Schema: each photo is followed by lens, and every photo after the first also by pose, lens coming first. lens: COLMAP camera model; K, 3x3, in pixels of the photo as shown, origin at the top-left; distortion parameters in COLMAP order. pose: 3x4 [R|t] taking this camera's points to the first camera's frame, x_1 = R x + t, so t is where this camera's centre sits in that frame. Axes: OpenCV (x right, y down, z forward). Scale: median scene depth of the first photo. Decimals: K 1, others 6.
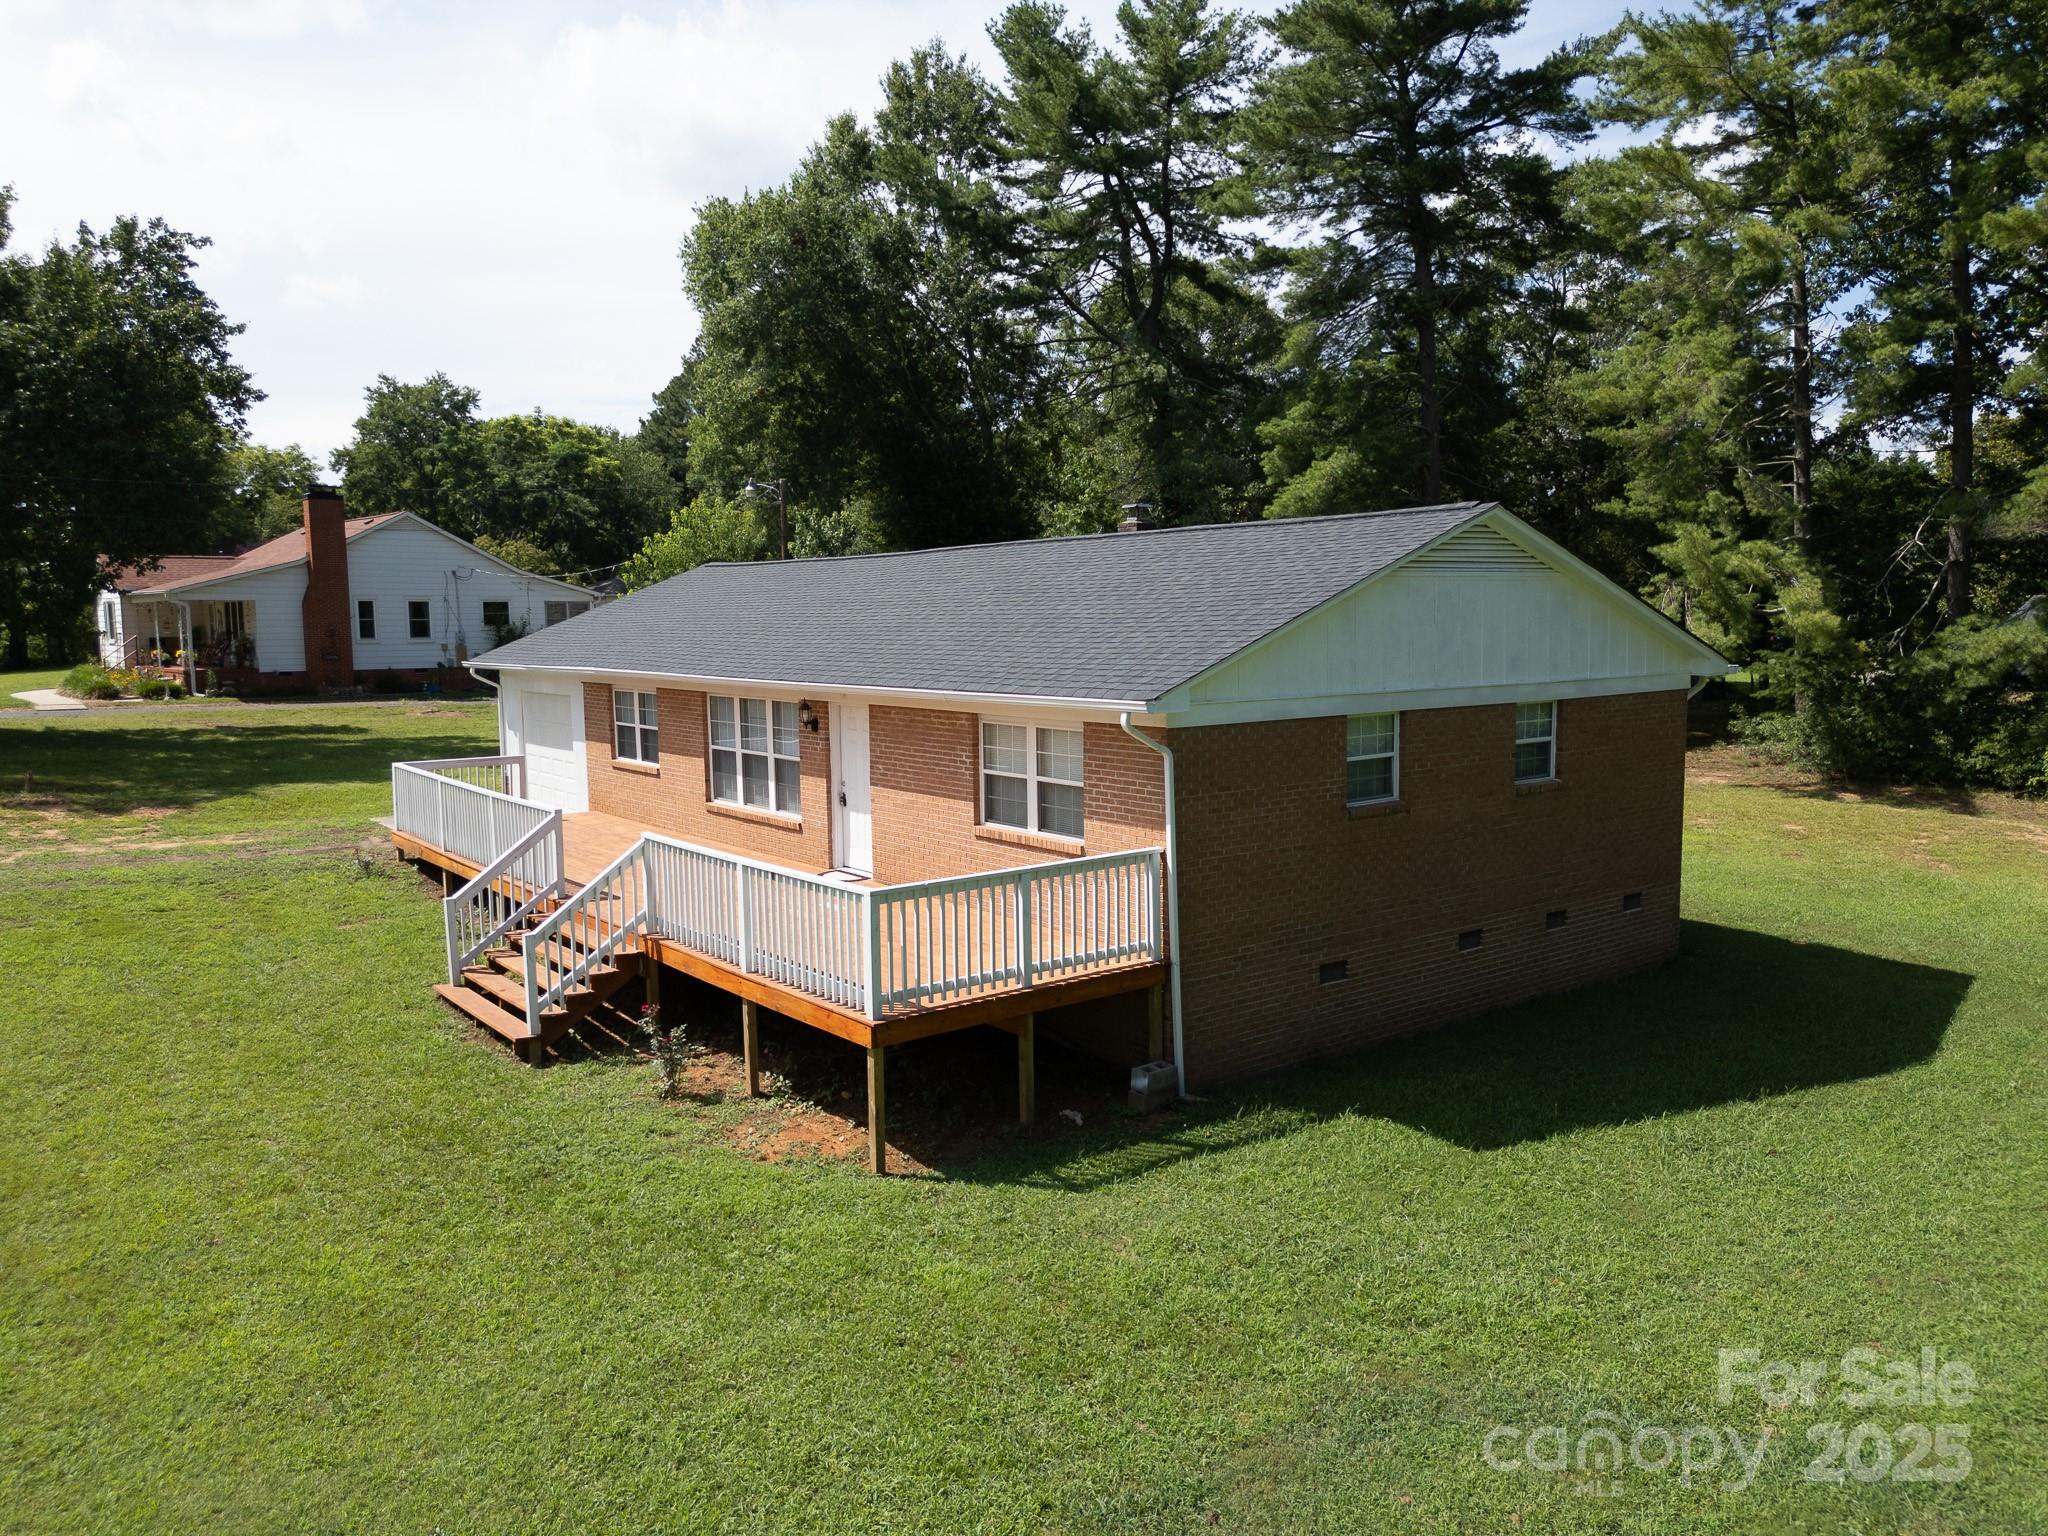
lens RADIAL K [[1456.6, 0, 1024.0], [0, 1456.6, 768.0], [0, 0, 1]] dist [0.079029, -0.083727]
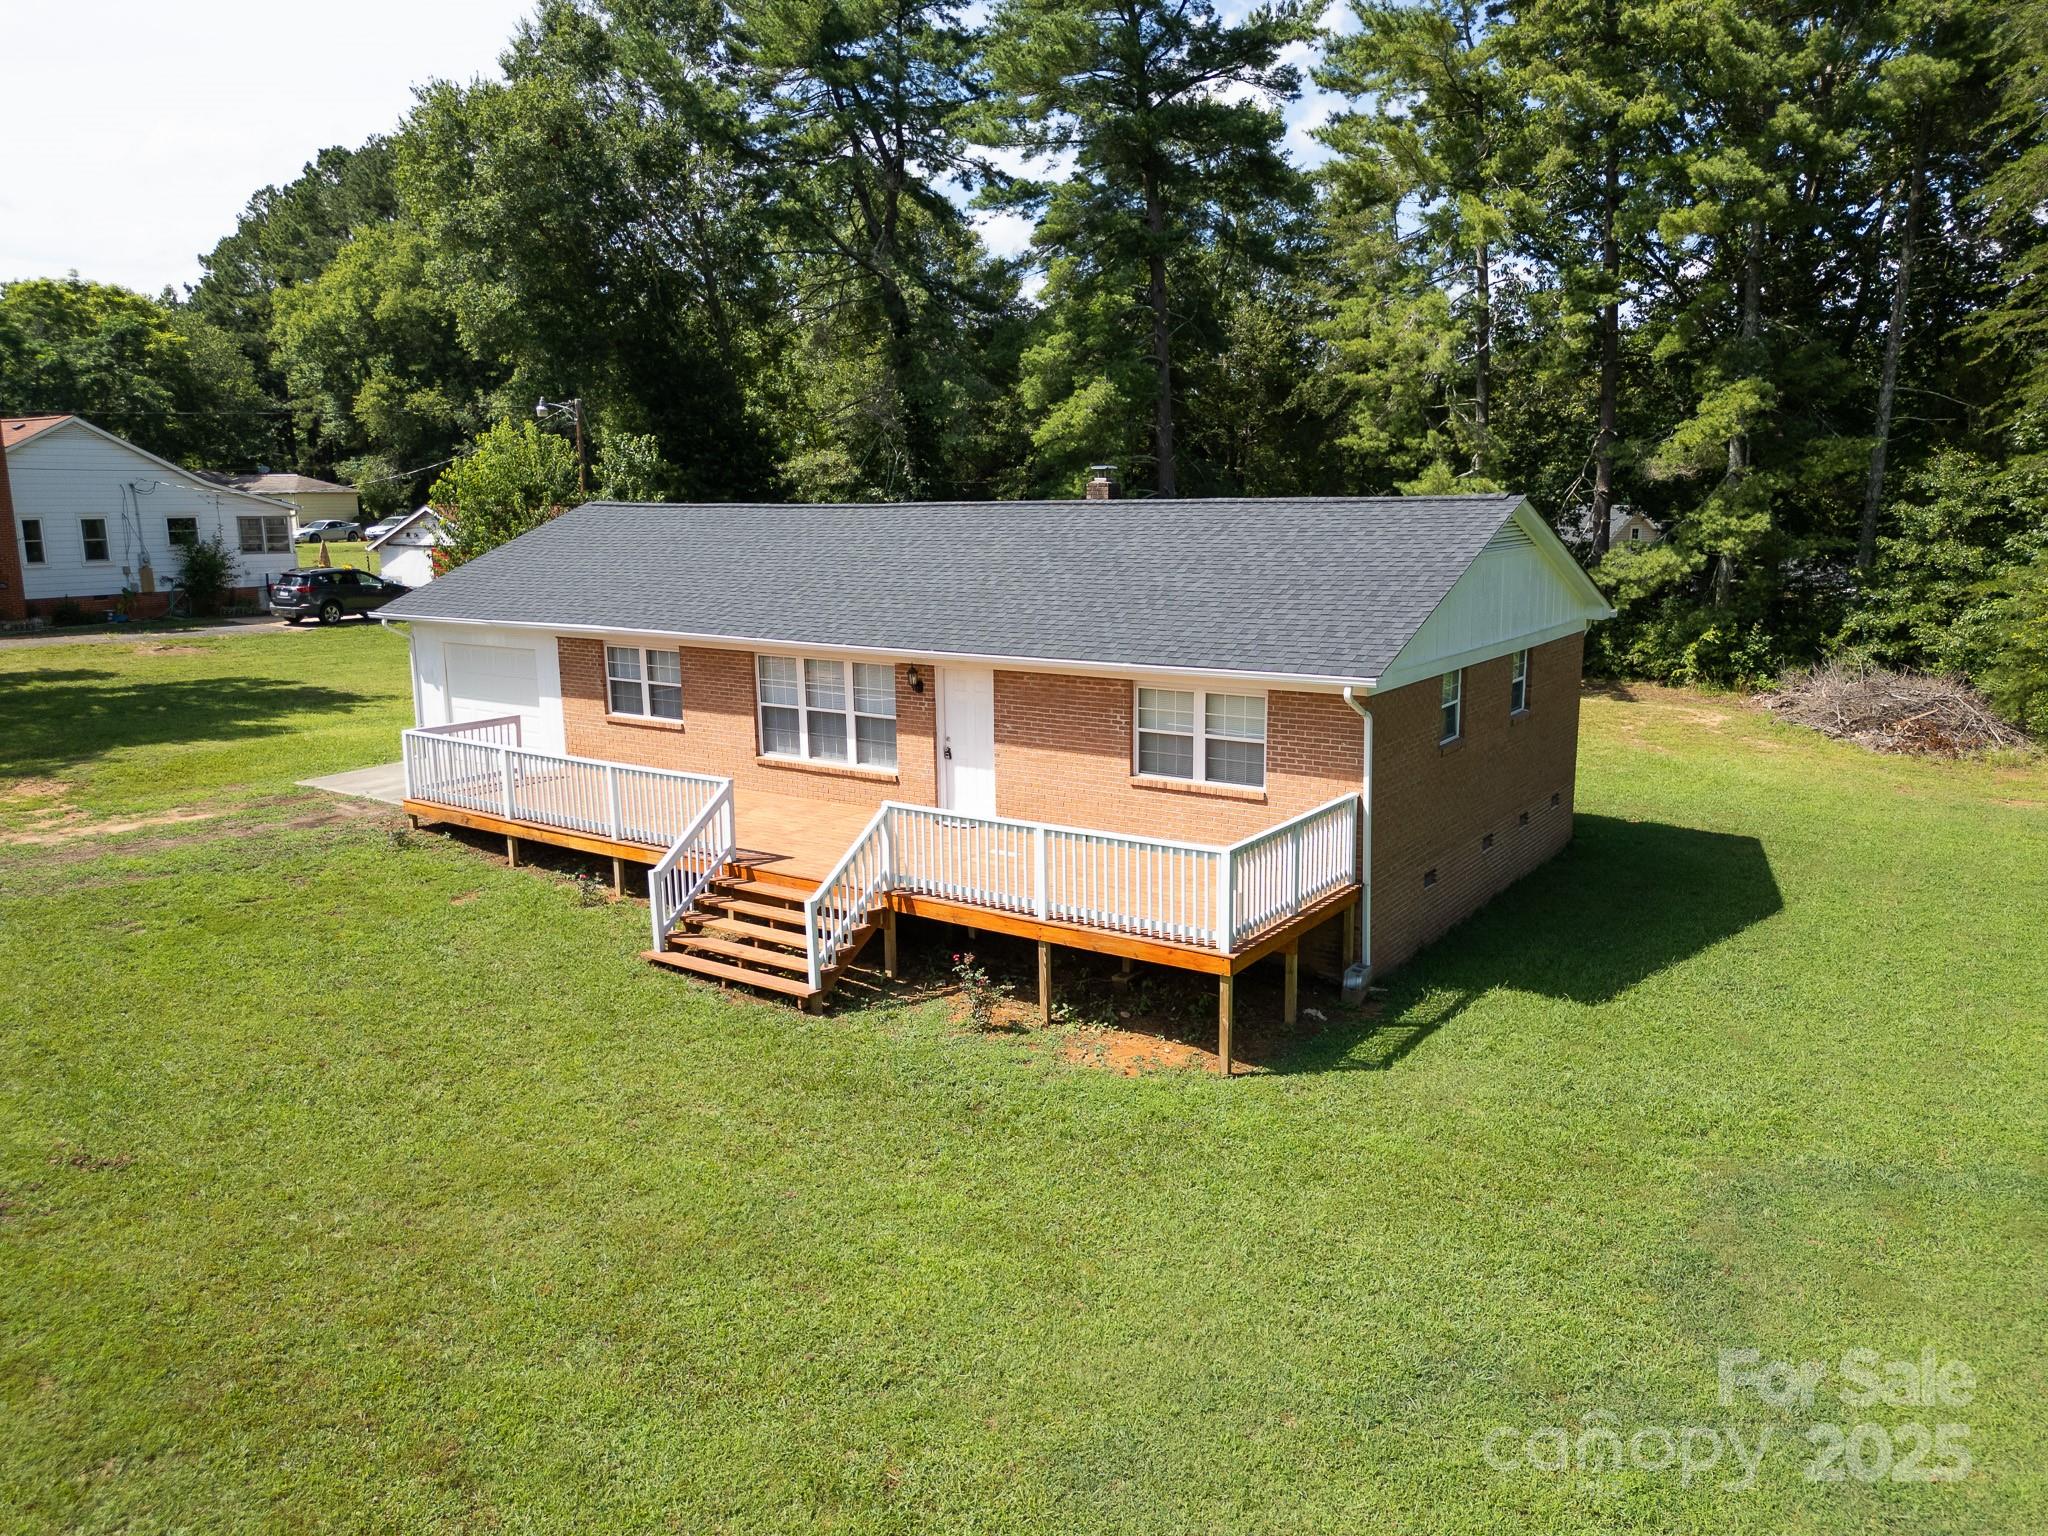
lens RADIAL K [[1456.6, 0, 1024.0], [0, 1456.6, 768.0], [0, 0, 1]] dist [0.079029, -0.083727]
pose [[0.954840, -0.054472, 0.292084, -0.331354], [0.031248, 0.996010, 0.083598, -0.048772], [-0.295472, -0.070695, 0.952732, -0.058761]]
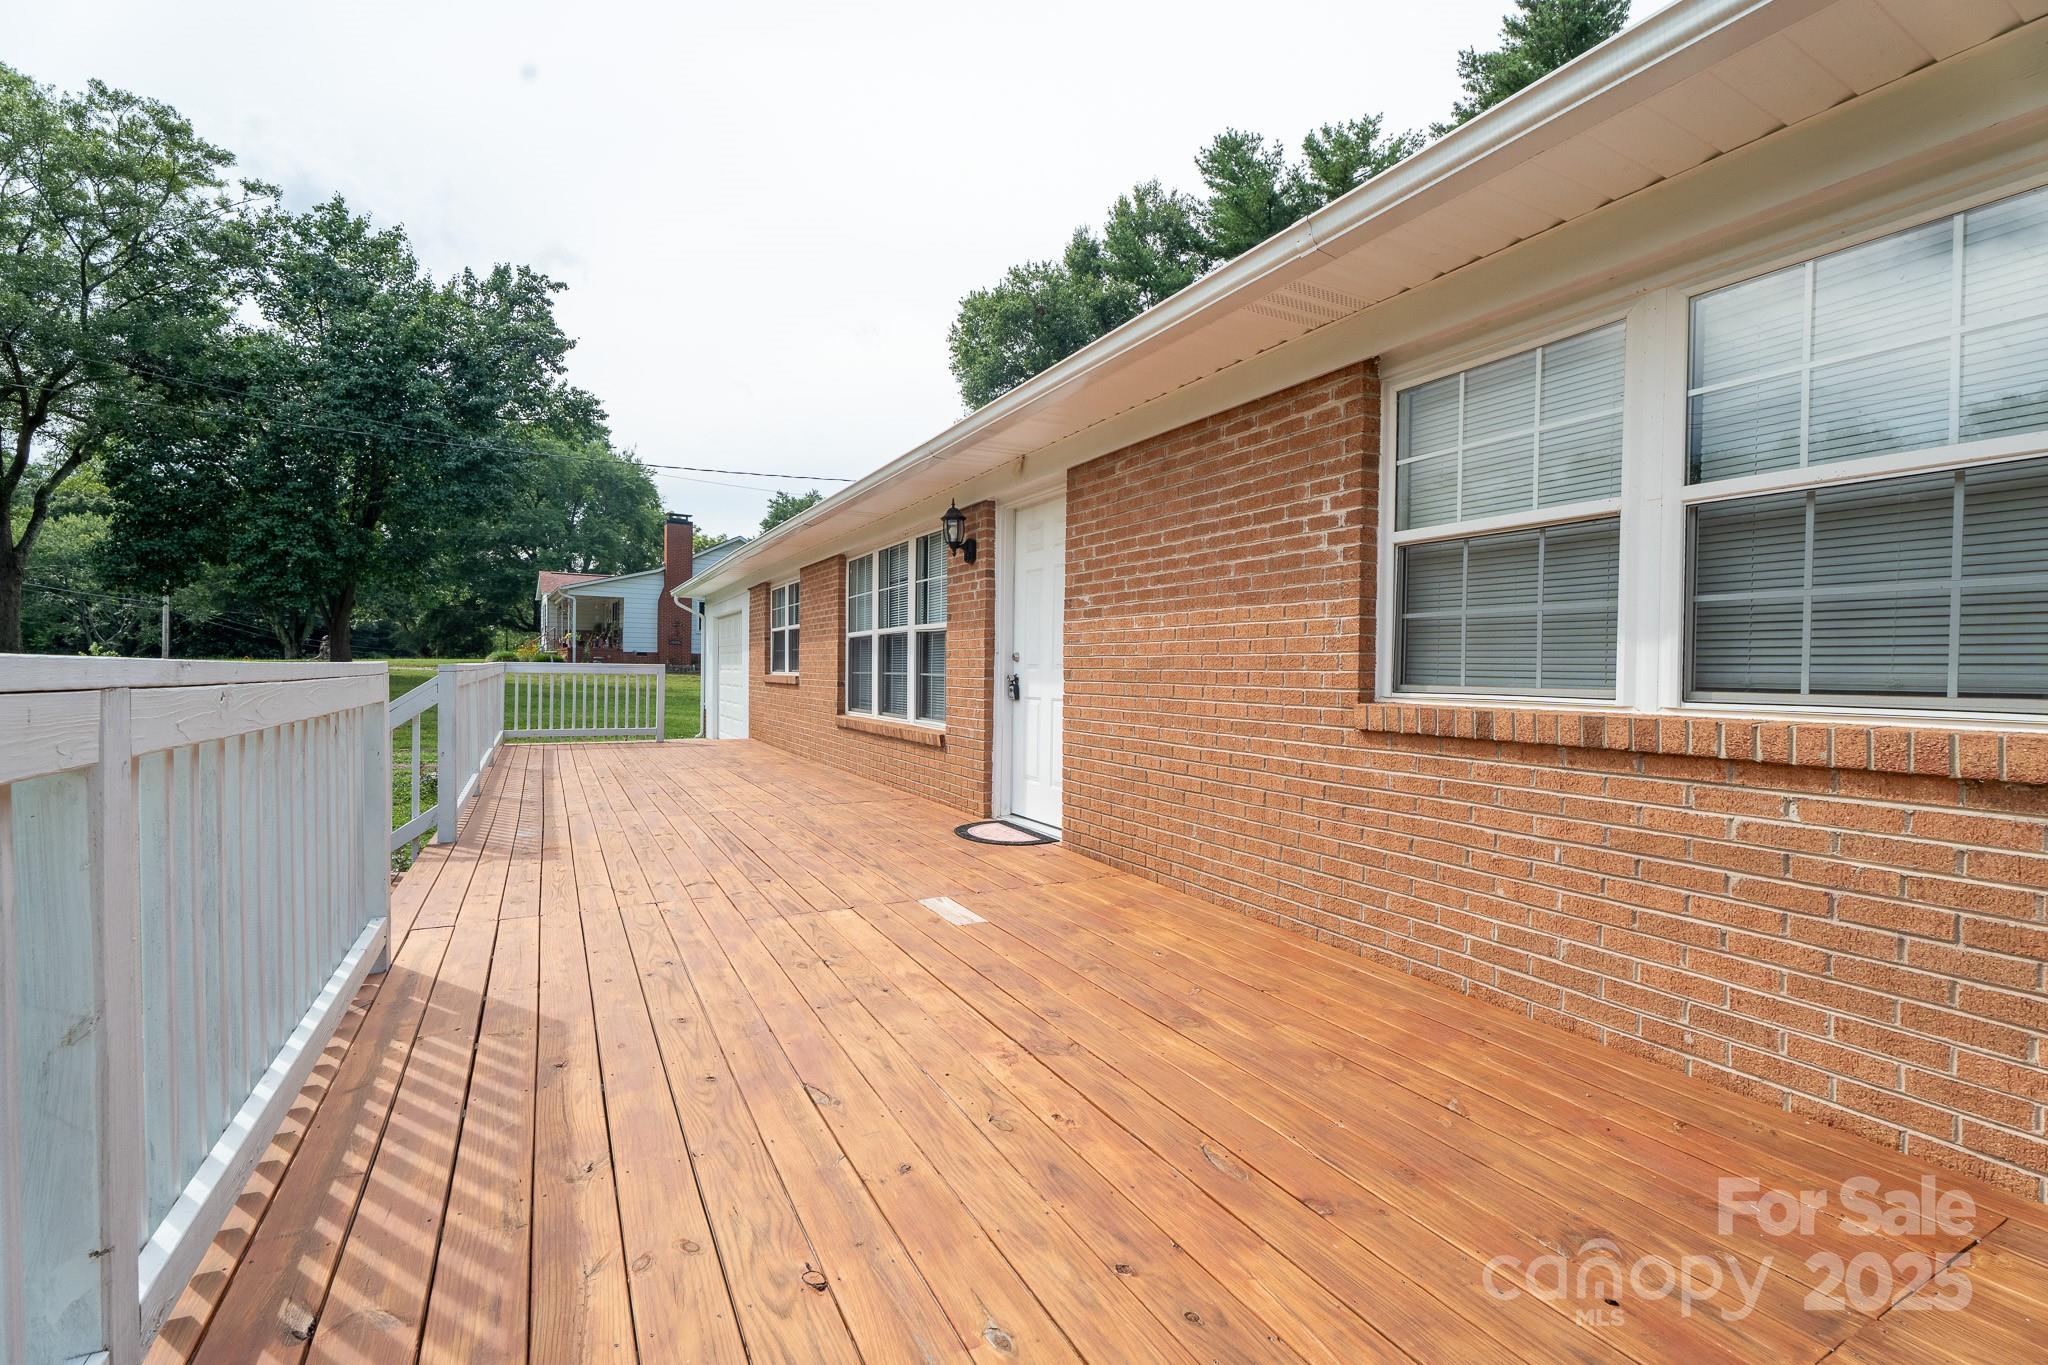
lens RADIAL K [[899.6, 0, 1014.7], [0, 899.6, 710.1], [0, 0, 1]] dist [0.000310, 0.000216]
pose [[0.983246, 0.032860, -0.179295, -0.054464], [-0.044180, 0.997250, -0.059511, 0.041926], [0.176847, 0.066435, 0.981994, 0.571654]]
